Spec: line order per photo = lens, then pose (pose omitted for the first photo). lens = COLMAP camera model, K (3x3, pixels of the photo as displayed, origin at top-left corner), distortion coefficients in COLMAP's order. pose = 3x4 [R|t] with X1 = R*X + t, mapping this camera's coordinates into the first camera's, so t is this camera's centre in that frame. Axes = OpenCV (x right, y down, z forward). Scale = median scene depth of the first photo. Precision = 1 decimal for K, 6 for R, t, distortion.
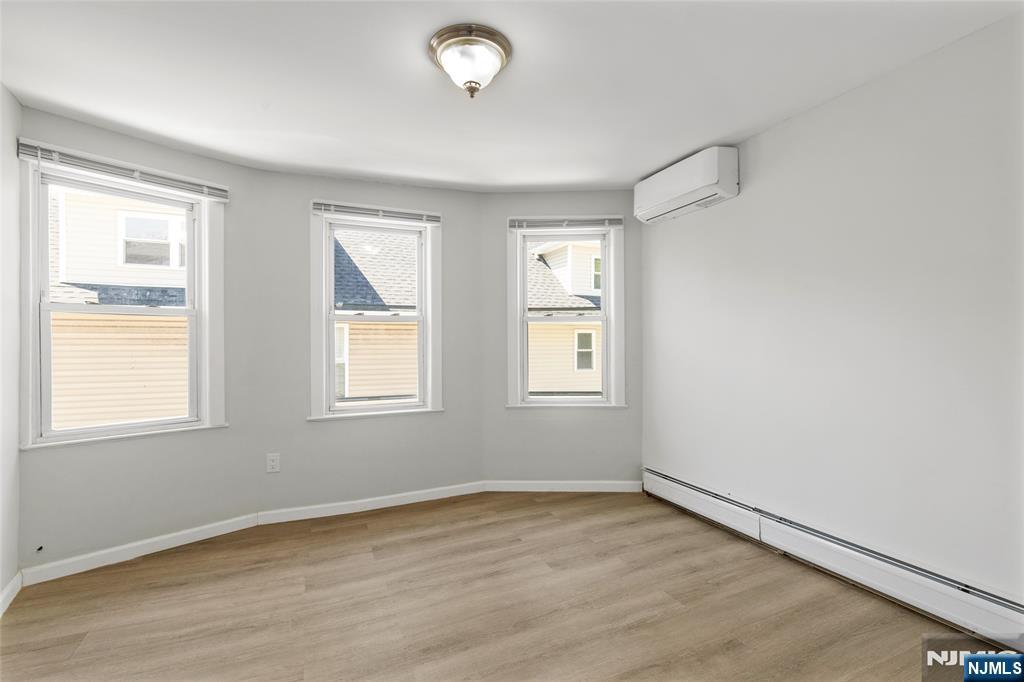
lens RADIAL K [[466.9, 0, 516.0], [0, 466.9, 346.0], [0, 0, 1]] dist [0.004375, 0.000586]
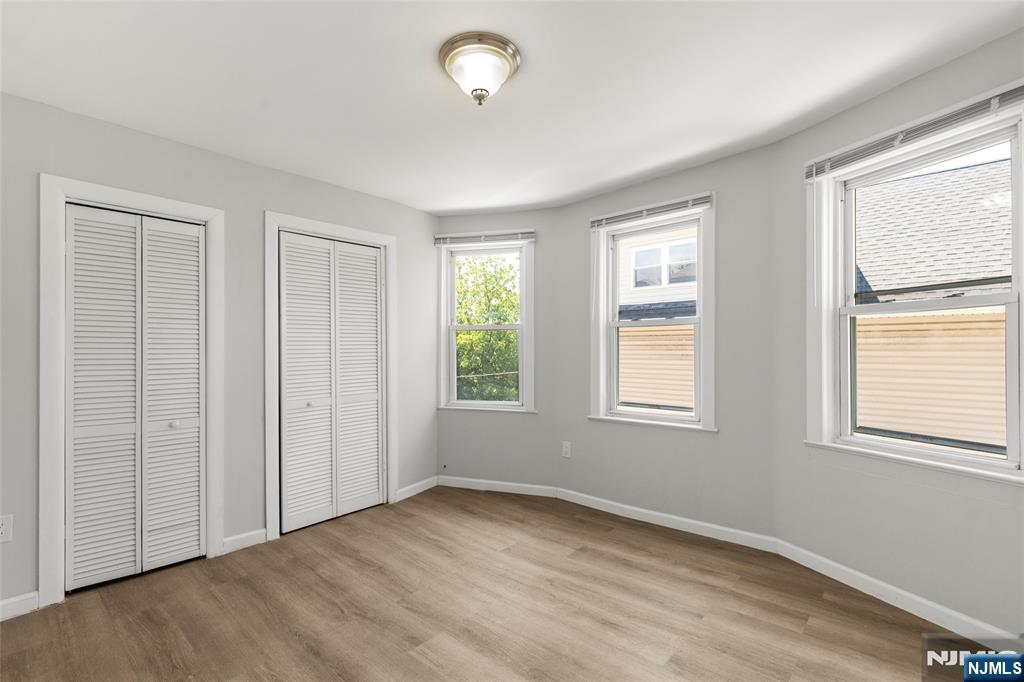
lens RADIAL K [[466.9, 0, 516.0], [0, 466.9, 346.0], [0, 0, 1]] dist [0.004375, 0.000586]
pose [[0.409471, -0.005938, -0.912304, 0.515530], [-0.005319, 0.999946, -0.008896, -0.001531], [0.912308, 0.008495, 0.409417, 0.396747]]
